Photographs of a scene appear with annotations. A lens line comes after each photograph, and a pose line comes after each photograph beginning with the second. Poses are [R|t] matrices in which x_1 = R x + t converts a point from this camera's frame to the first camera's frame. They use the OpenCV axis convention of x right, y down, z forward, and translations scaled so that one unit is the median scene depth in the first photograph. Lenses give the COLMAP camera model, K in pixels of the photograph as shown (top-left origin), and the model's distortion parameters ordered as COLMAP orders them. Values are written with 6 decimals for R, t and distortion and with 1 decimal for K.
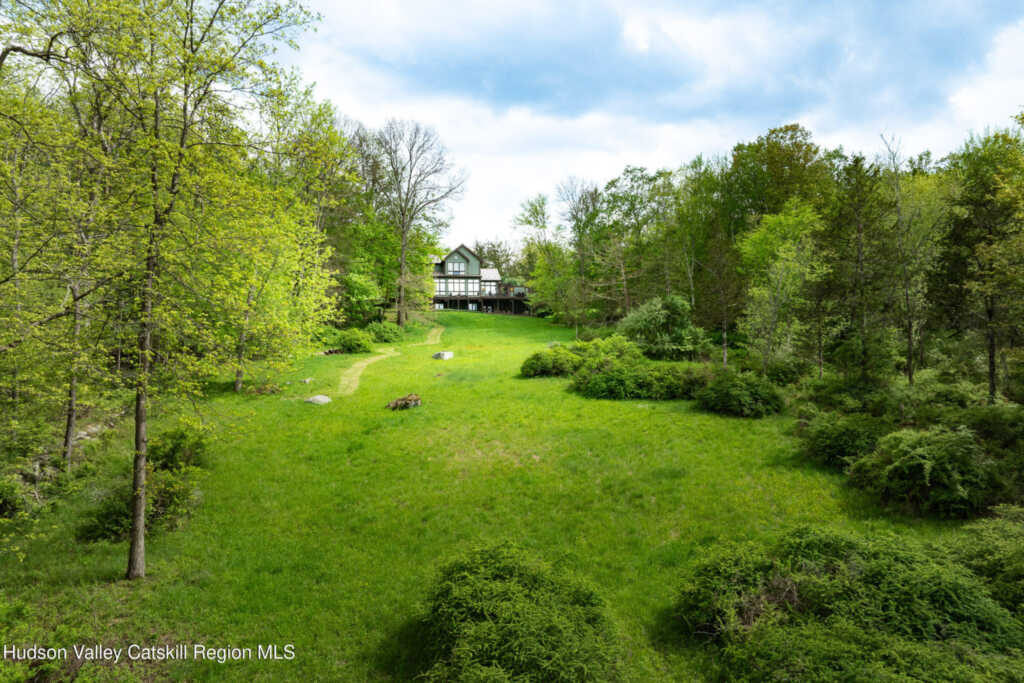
lens RADIAL K [[712.4, 0, 512.0], [0, 712.4, 341.5], [0, 0, 1]] dist [-0.037525, 0.005489]
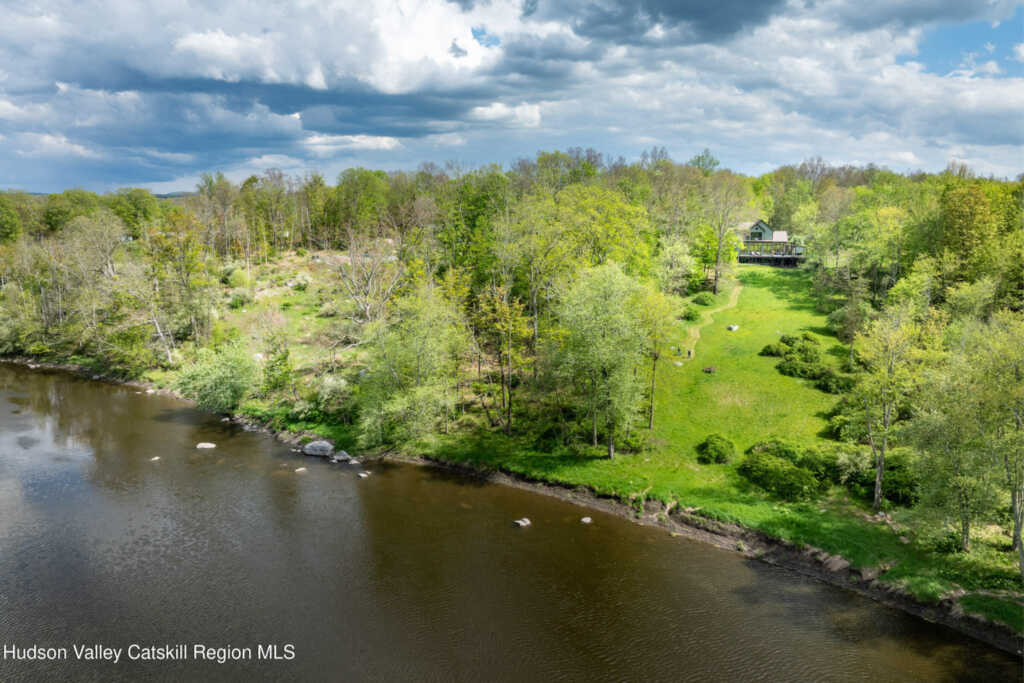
lens RADIAL K [[712.4, 0, 512.0], [0, 712.4, 341.5], [0, 0, 1]] dist [-0.037525, 0.005489]
pose [[0.902869, 0.090679, -0.420243, 0.299386], [0.010670, 0.972475, 0.232762, -0.656100], [0.429783, -0.214638, 0.877050, -1.689961]]
